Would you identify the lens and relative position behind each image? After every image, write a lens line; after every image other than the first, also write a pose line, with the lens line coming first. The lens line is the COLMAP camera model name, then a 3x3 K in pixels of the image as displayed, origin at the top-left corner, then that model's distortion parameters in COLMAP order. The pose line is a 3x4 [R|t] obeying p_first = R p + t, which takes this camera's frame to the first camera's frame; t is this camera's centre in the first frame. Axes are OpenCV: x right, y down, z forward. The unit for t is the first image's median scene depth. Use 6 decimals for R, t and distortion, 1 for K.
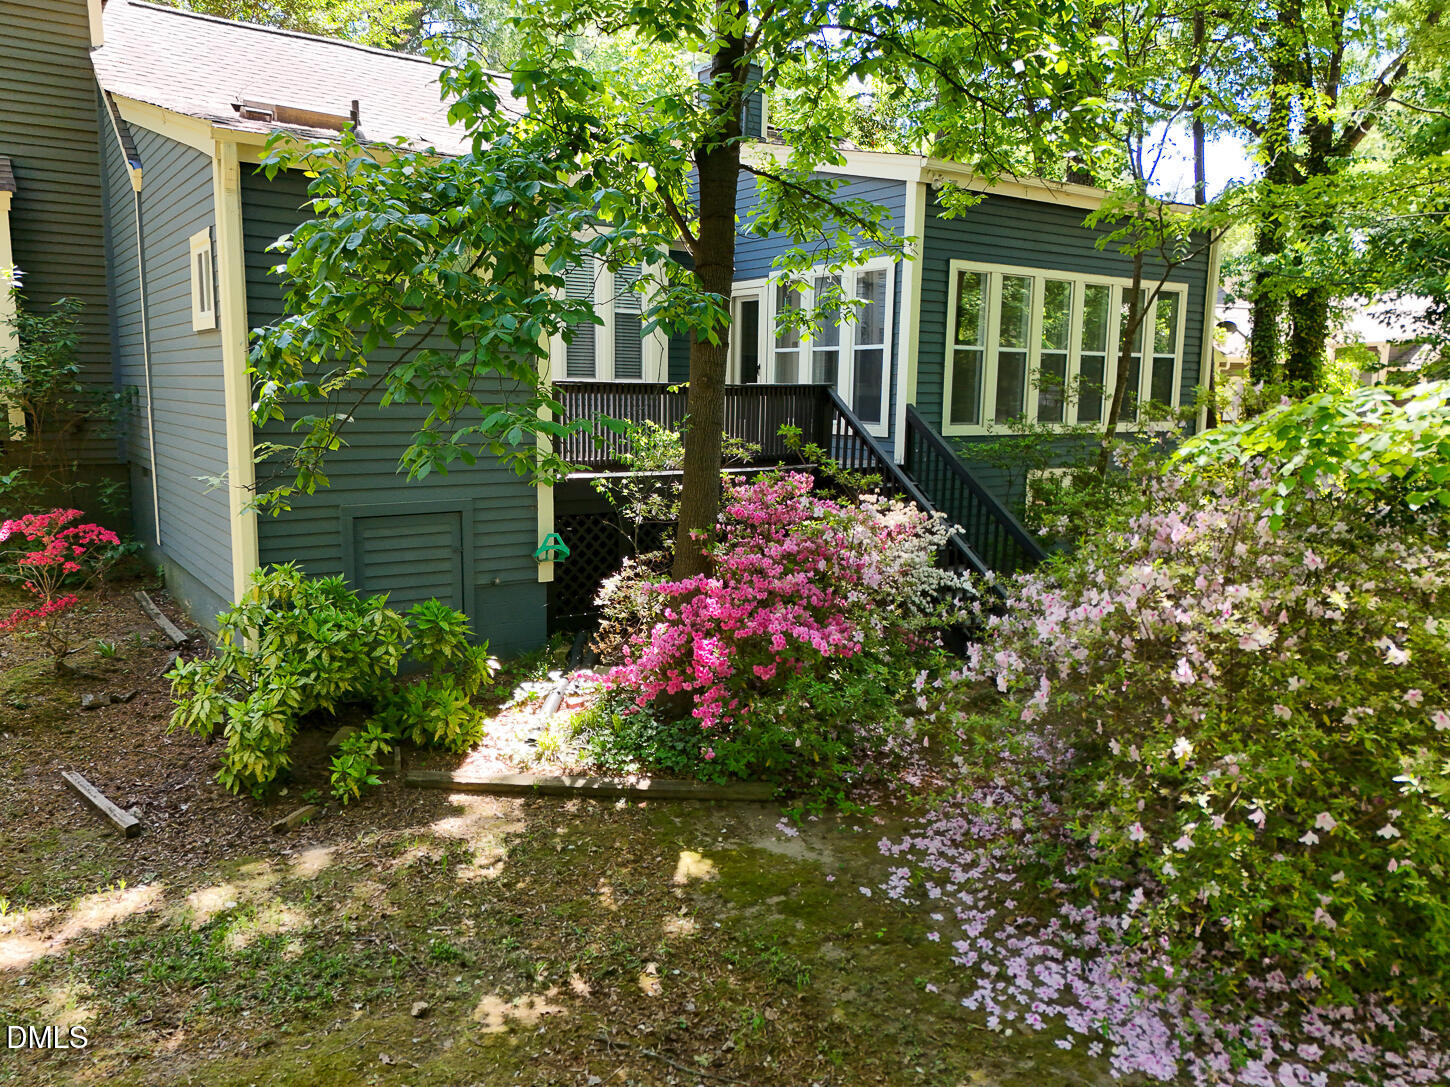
lens RADIAL K [[1089.3, 0, 725.2], [0, 1089.3, 535.5], [0, 0, 1]] dist [0.023738, -0.003332]
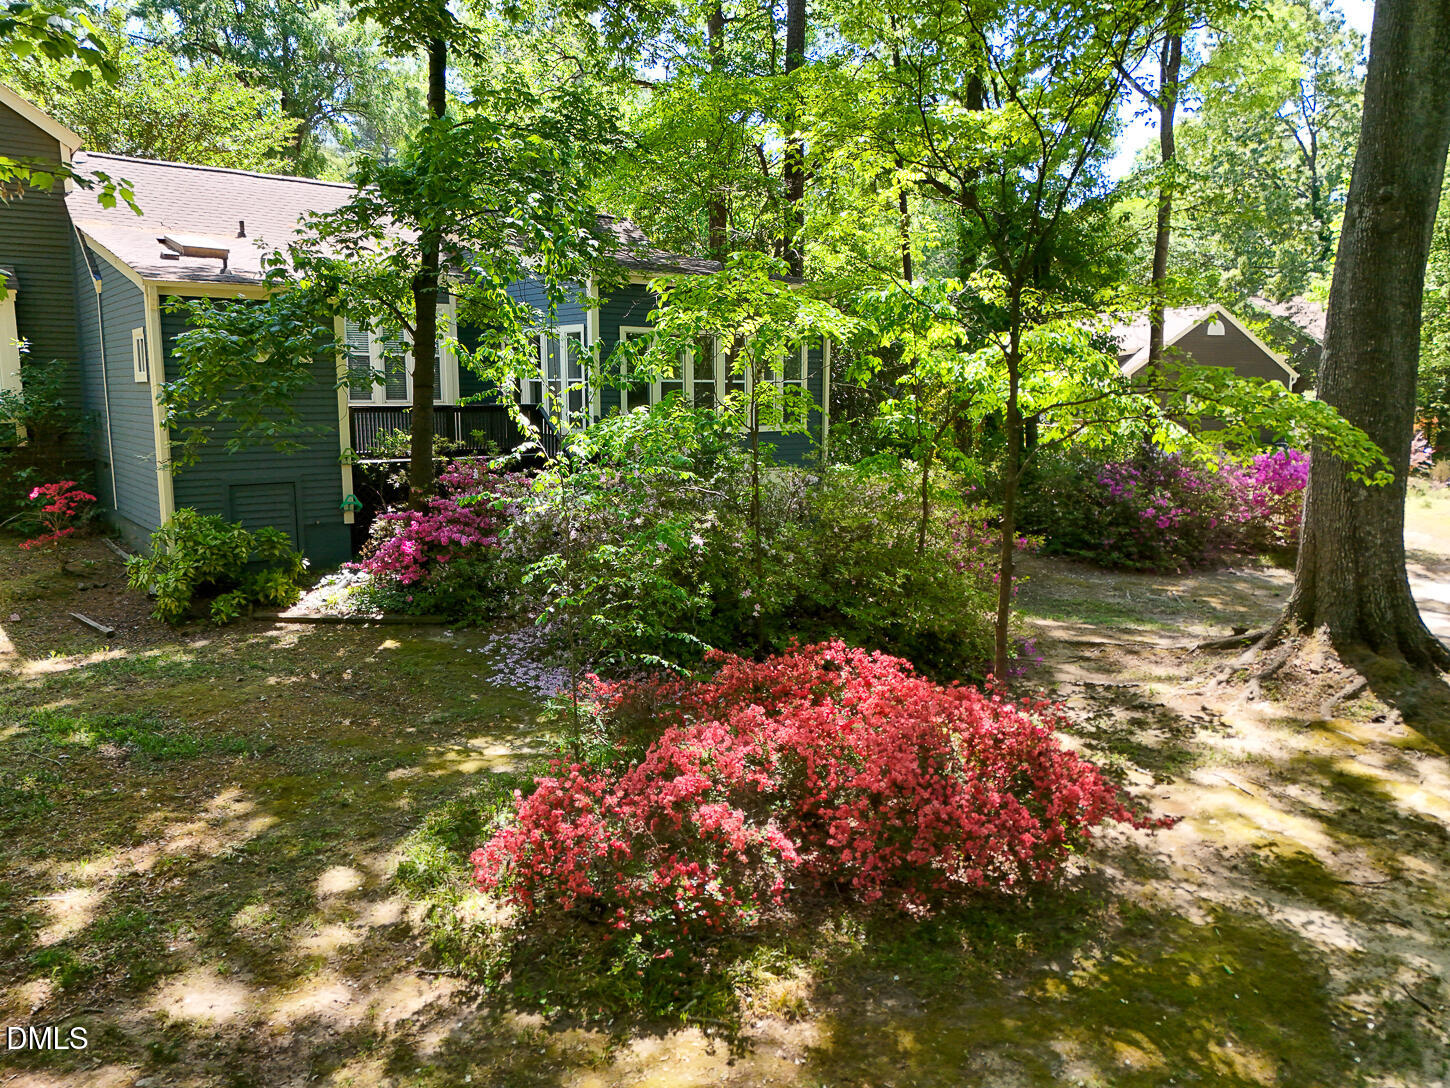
lens RADIAL K [[1080.3, 0, 756.3], [0, 1080.3, 543.8], [0, 0, 1]] dist [-0.003656, 0.000926]
pose [[0.997617, -0.021041, 0.065701, 0.456291], [0.020754, 0.999772, 0.005050, 0.099899], [-0.065793, -0.003674, 0.997827, -0.929771]]
